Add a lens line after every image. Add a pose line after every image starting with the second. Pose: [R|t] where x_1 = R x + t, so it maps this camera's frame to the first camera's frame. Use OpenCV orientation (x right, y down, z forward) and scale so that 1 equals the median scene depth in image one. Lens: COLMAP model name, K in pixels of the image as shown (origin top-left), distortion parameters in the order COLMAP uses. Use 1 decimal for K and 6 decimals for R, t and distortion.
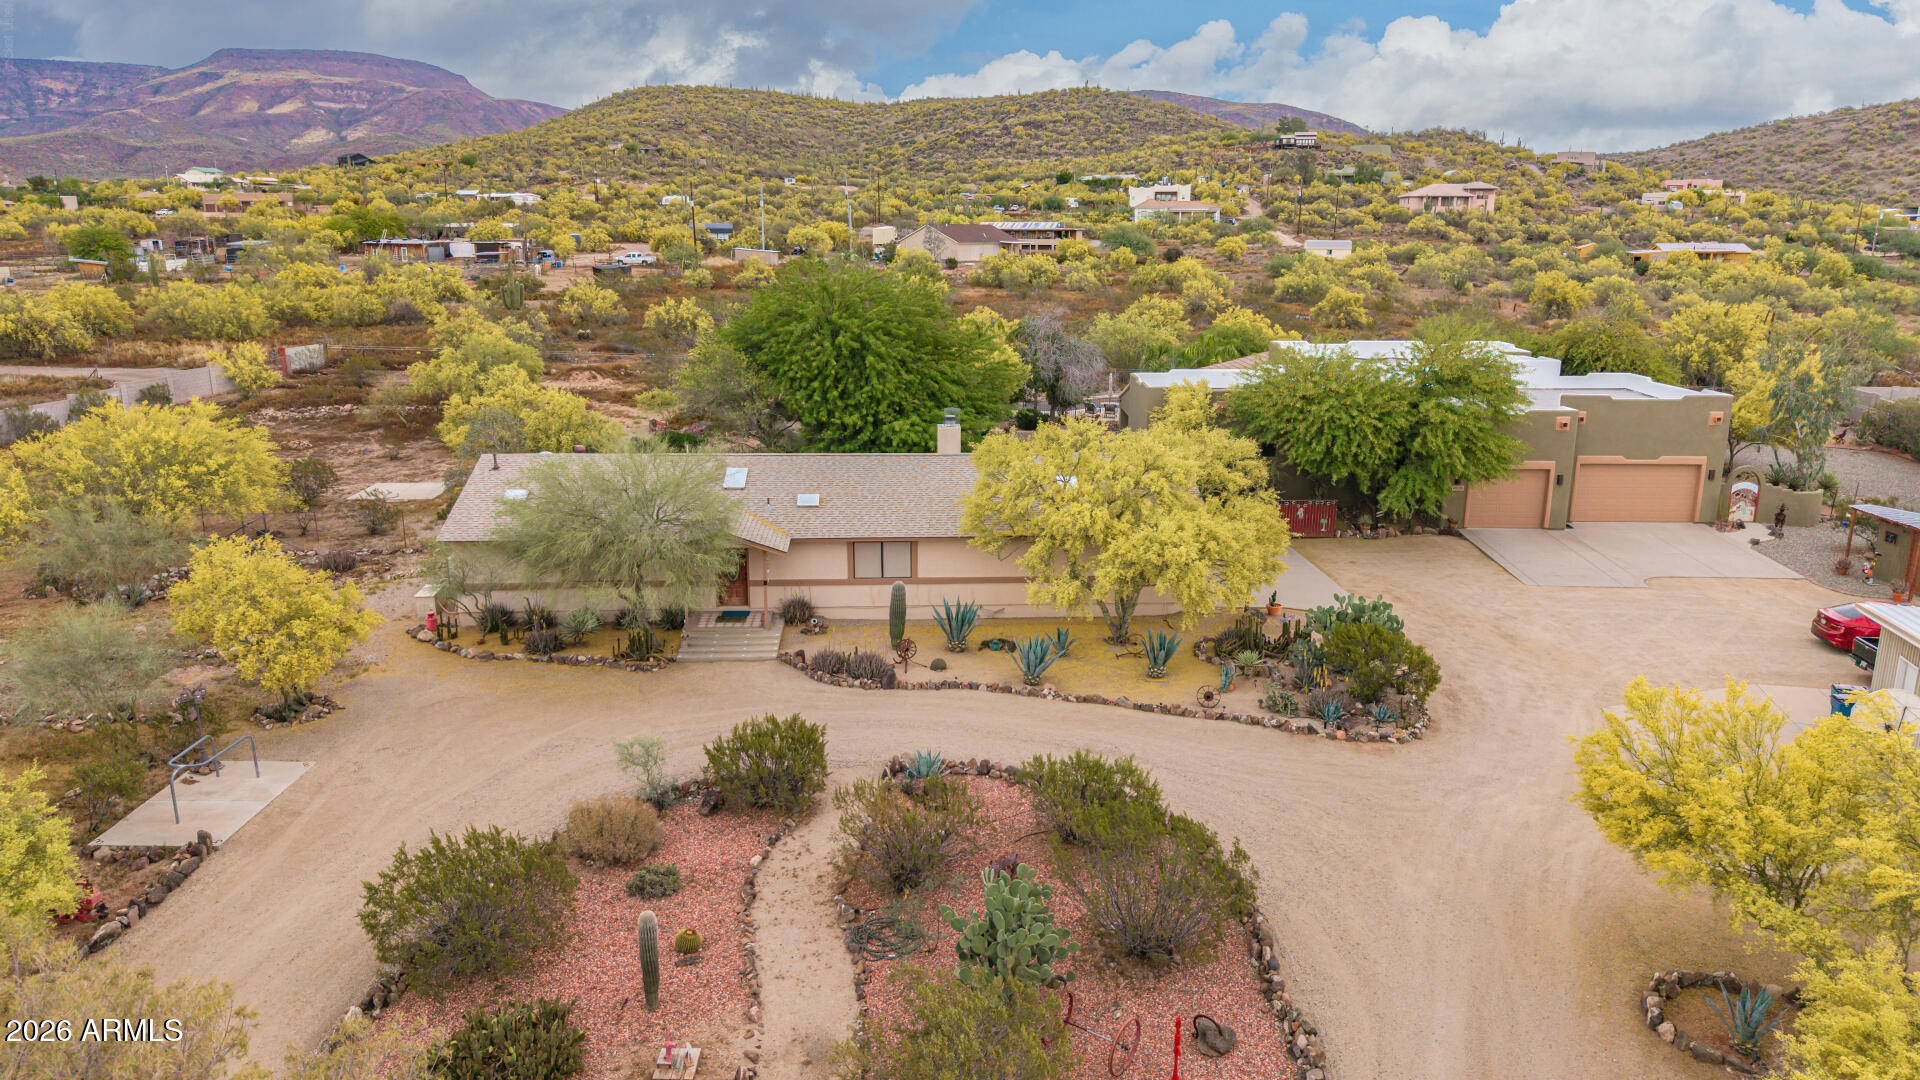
lens RADIAL K [[1298.9, 0, 962.8], [0, 1298.9, 547.2], [0, 0, 1]] dist [0.011079, -0.008144]
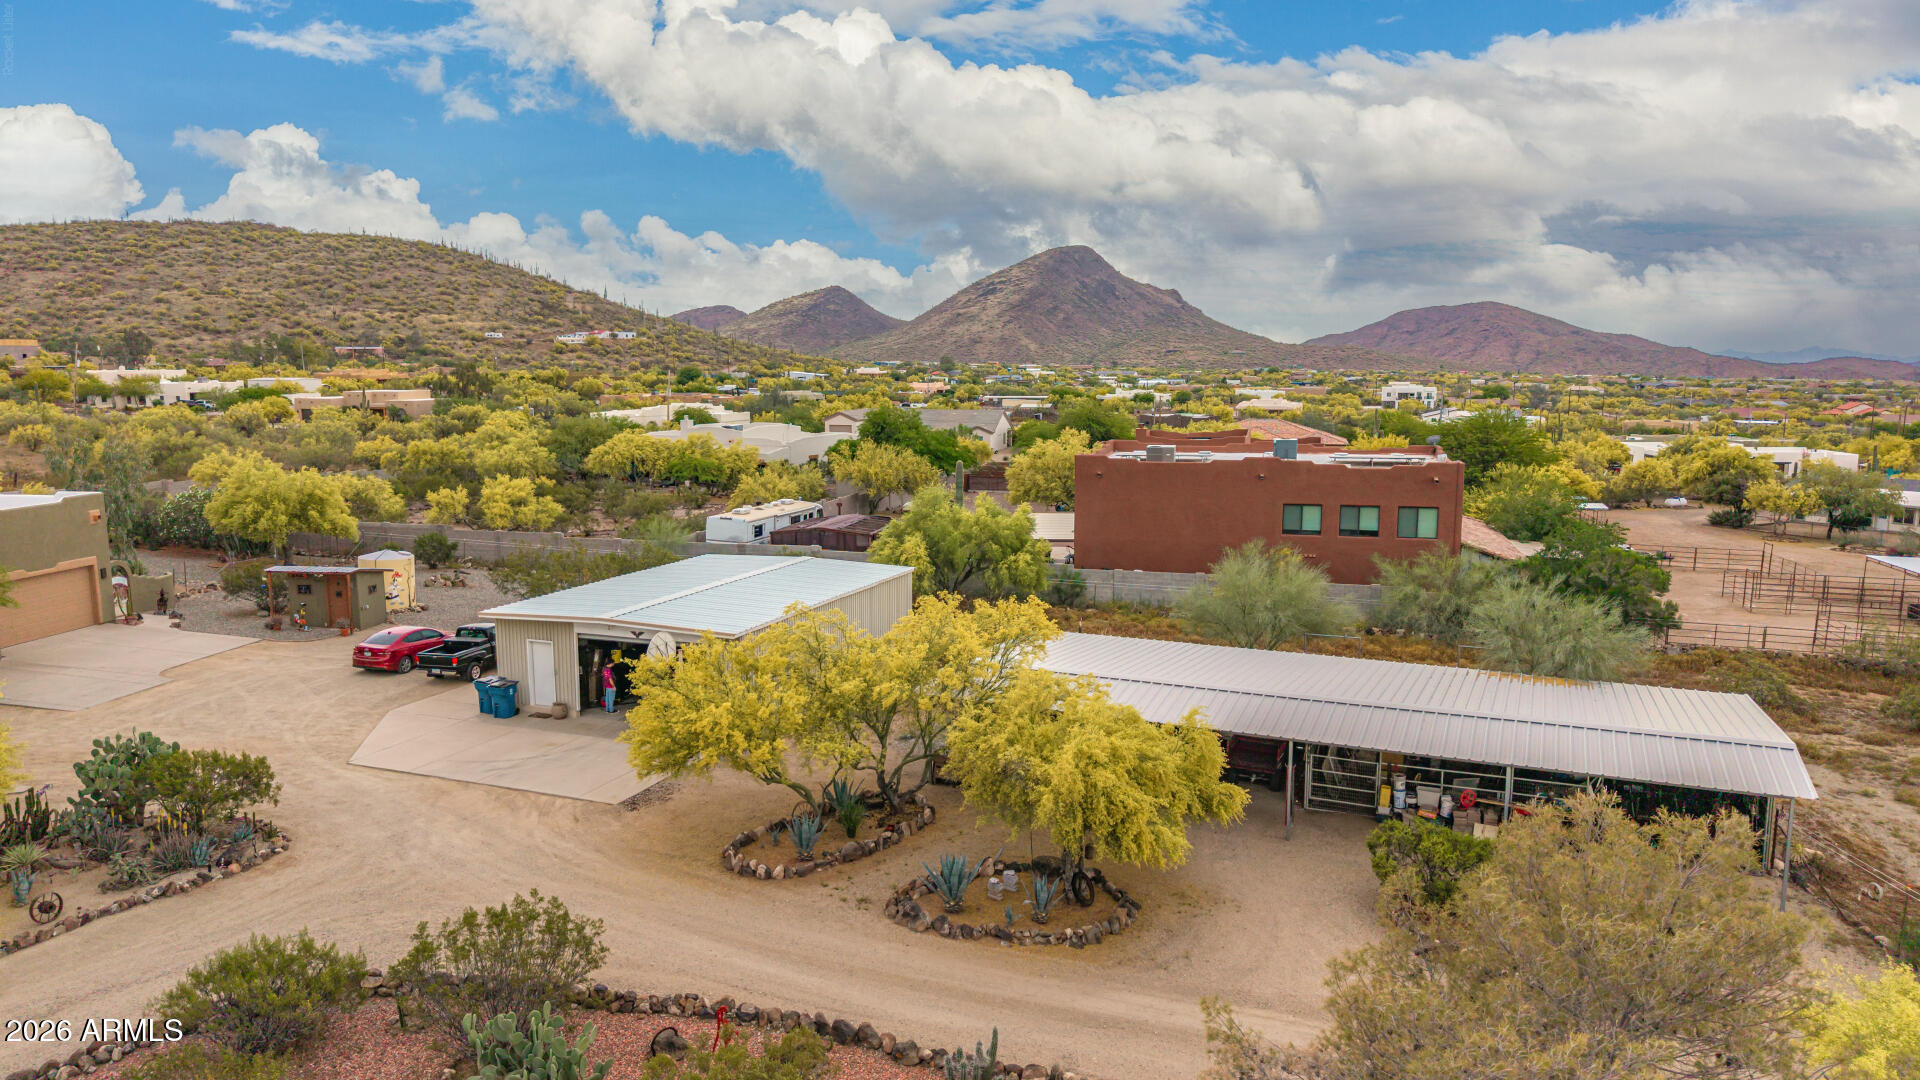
lens RADIAL K [[1298.9, 0, 962.8], [0, 1298.9, 547.2], [0, 0, 1]] dist [0.011079, -0.008144]
pose [[0.136664, -0.149708, 0.979240, -0.042980], [0.239280, 0.964233, 0.114019, -0.004463], [-0.961284, 0.218731, 0.167598, 0.028737]]
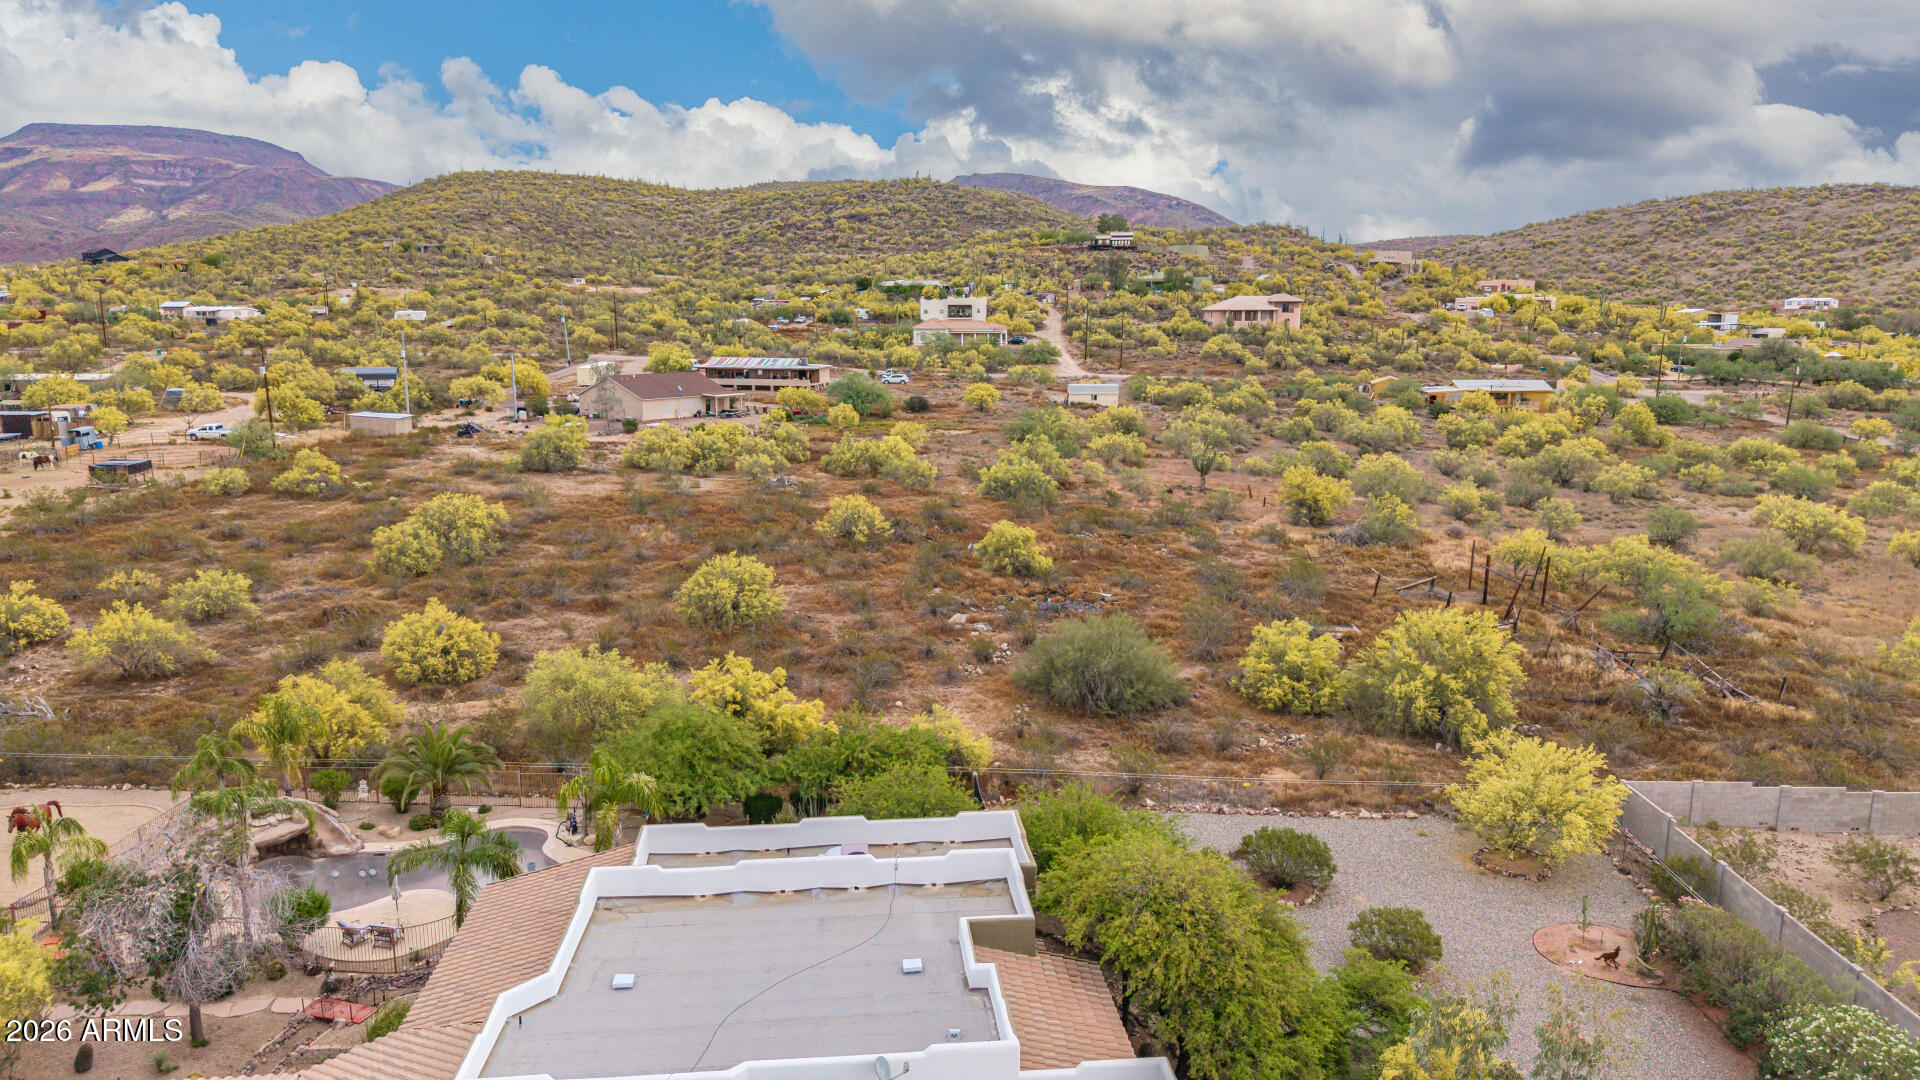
lens RADIAL K [[1302.9, 0, 963.8], [0, 1302.9, 544.2], [0, 0, 1]] dist [0.036872, -0.046589]
pose [[0.994915, -0.022538, 0.098165, 0.063870], [0.028303, 0.997931, -0.057736, -0.048240], [-0.096661, 0.060221, 0.993494, 0.083131]]
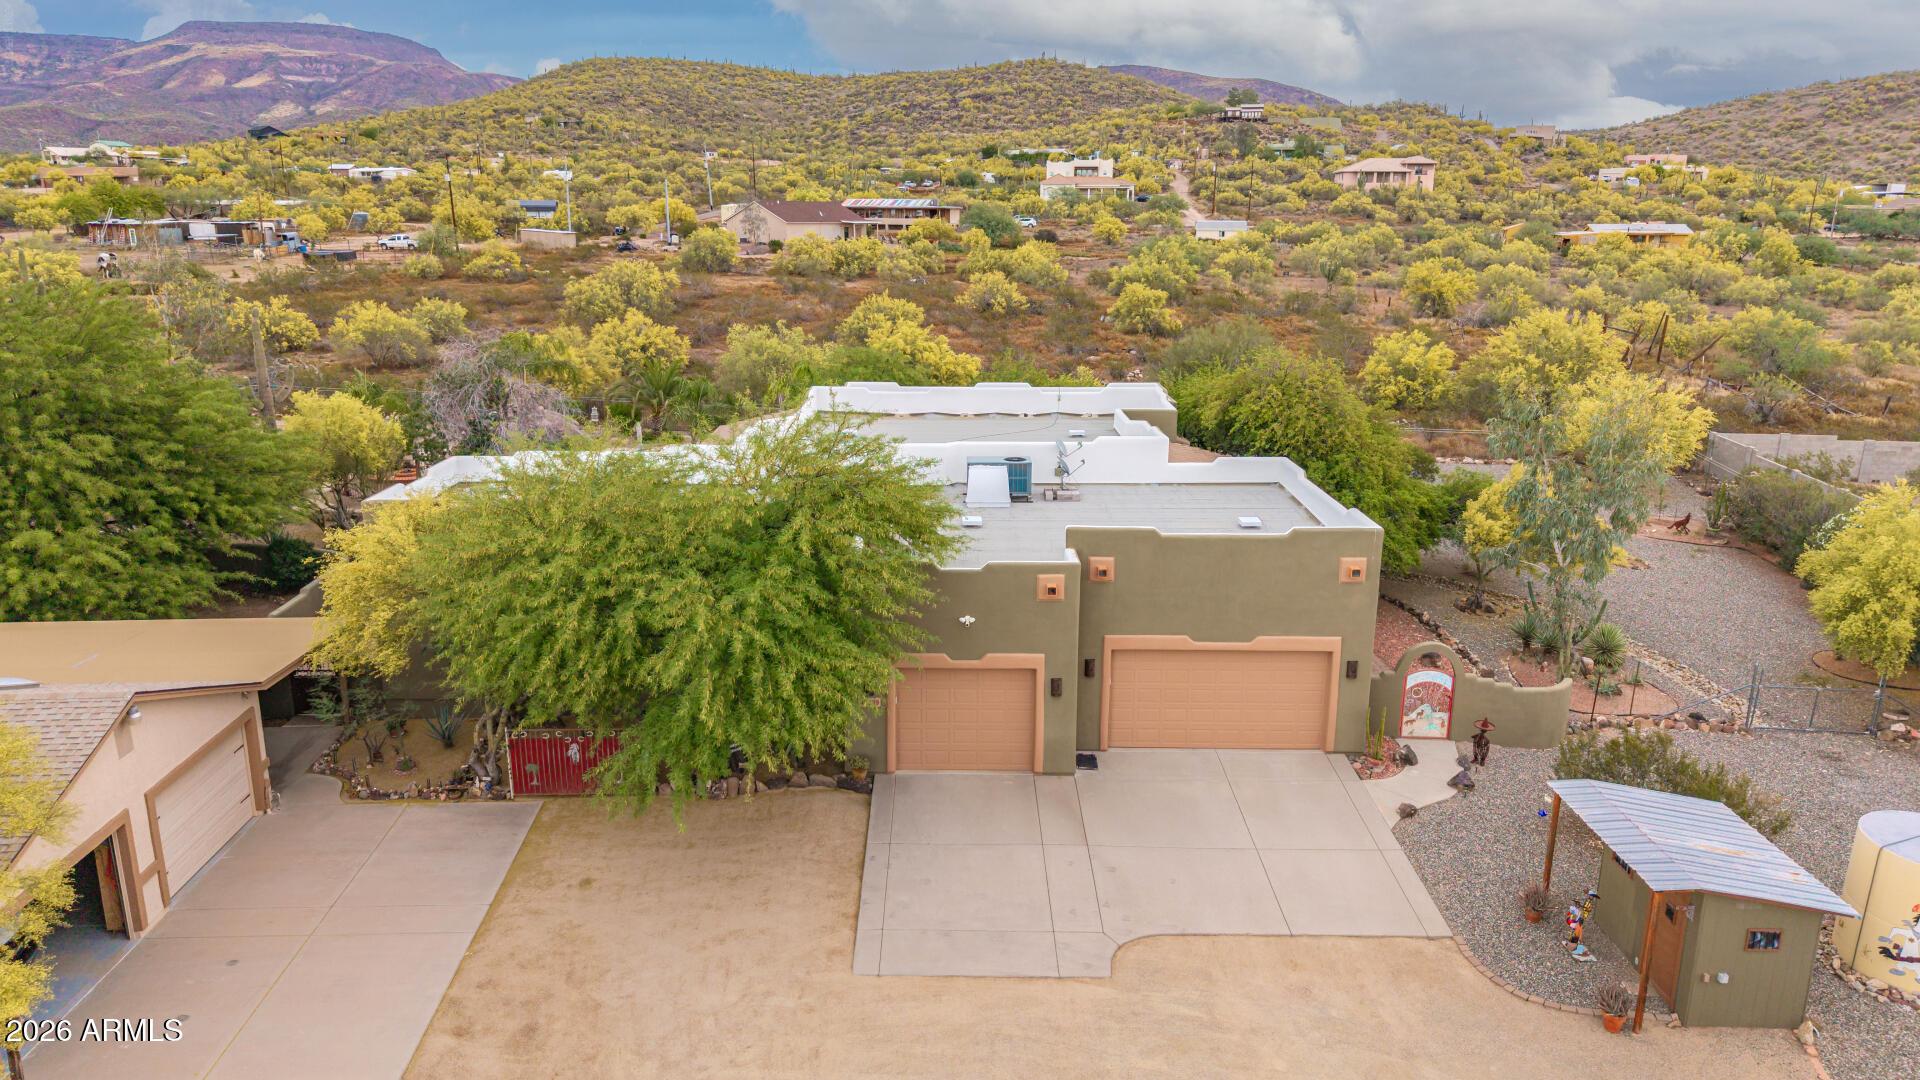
lens RADIAL K [[1298.9, 0, 962.8], [0, 1298.9, 547.2], [0, 0, 1]] dist [0.011079, -0.008144]
pose [[0.999943, -0.002214, 0.010424, 0.057664], [0.002038, 0.999855, 0.016886, -0.016590], [-0.010460, -0.016864, 0.999803, 0.064703]]
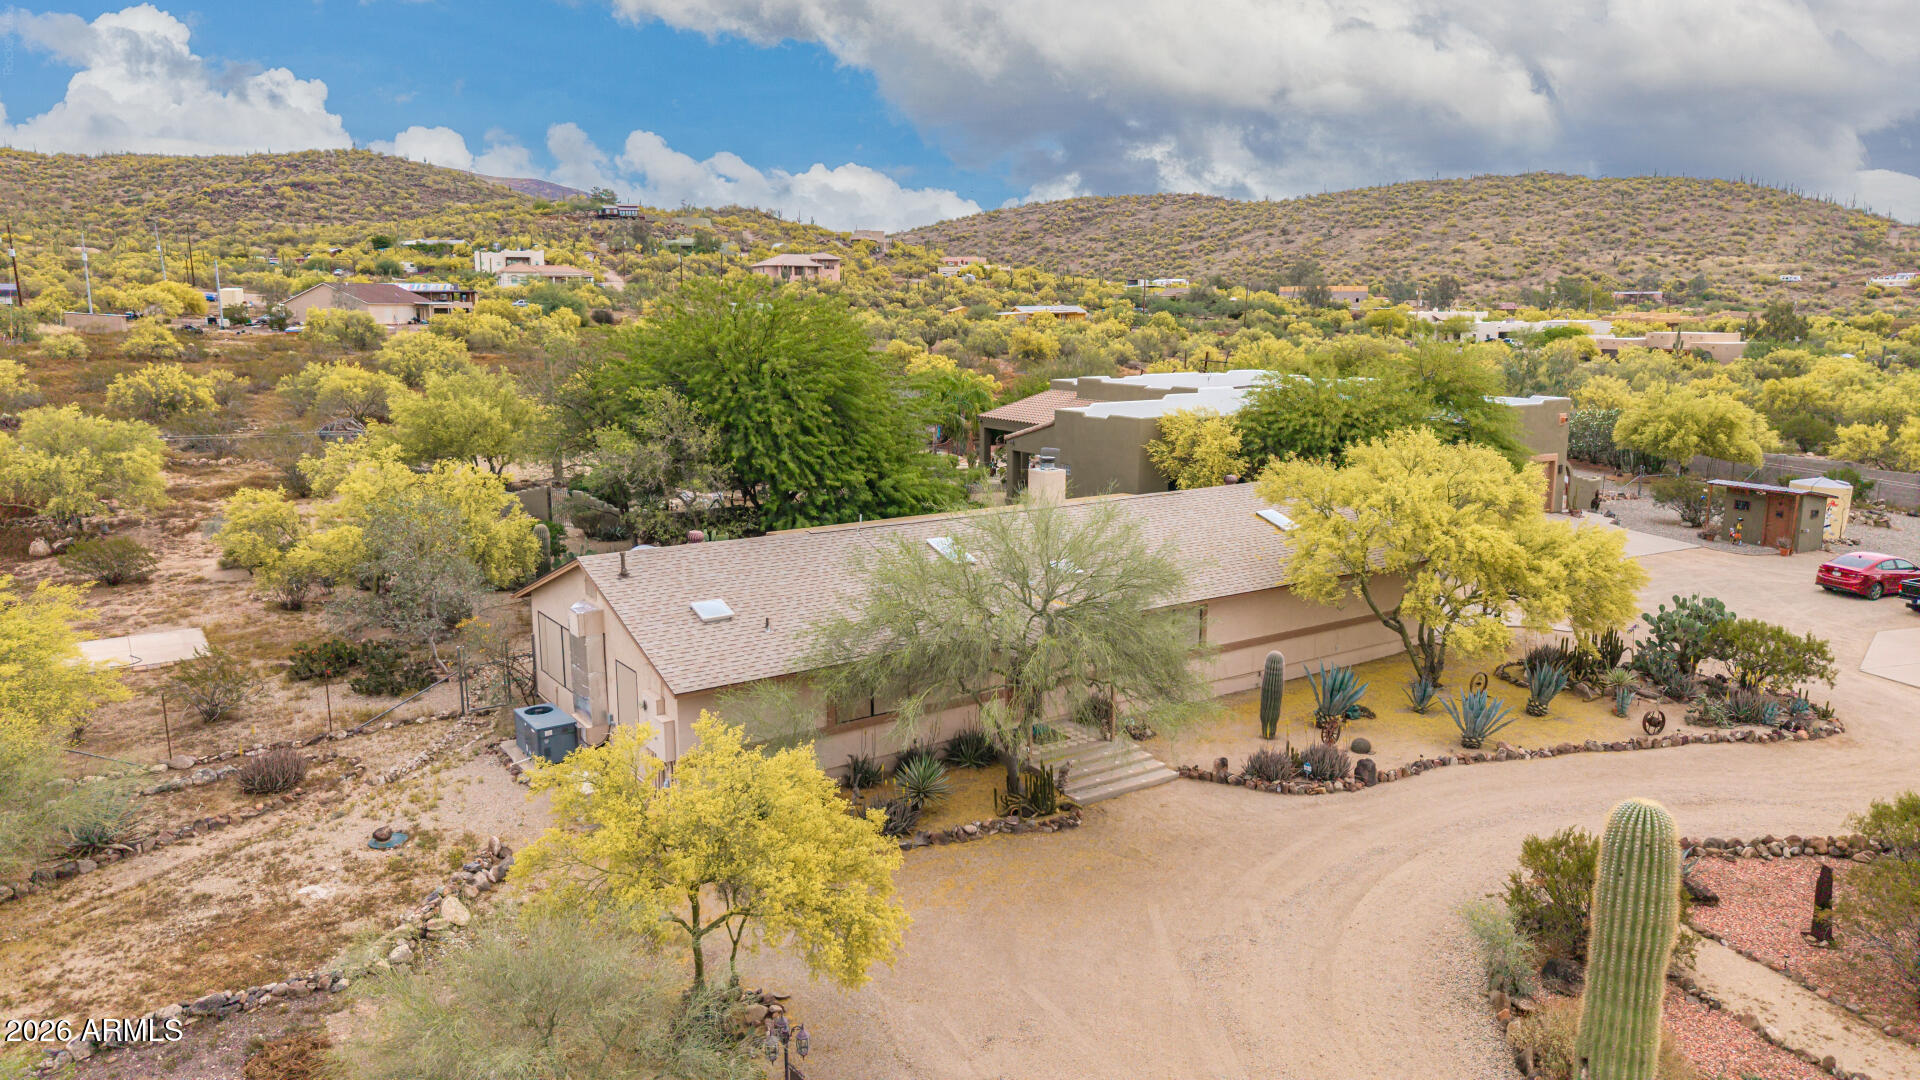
lens RADIAL K [[1285.4, 0, 963.7], [0, 1285.4, 545.1], [0, 0, 1]] dist [0.017264, -0.015859]
pose [[0.856231, -0.099408, 0.506939, -0.062932], [0.127029, 0.991696, -0.020090, -0.004751], [-0.500732, 0.081598, 0.861748, 0.042654]]
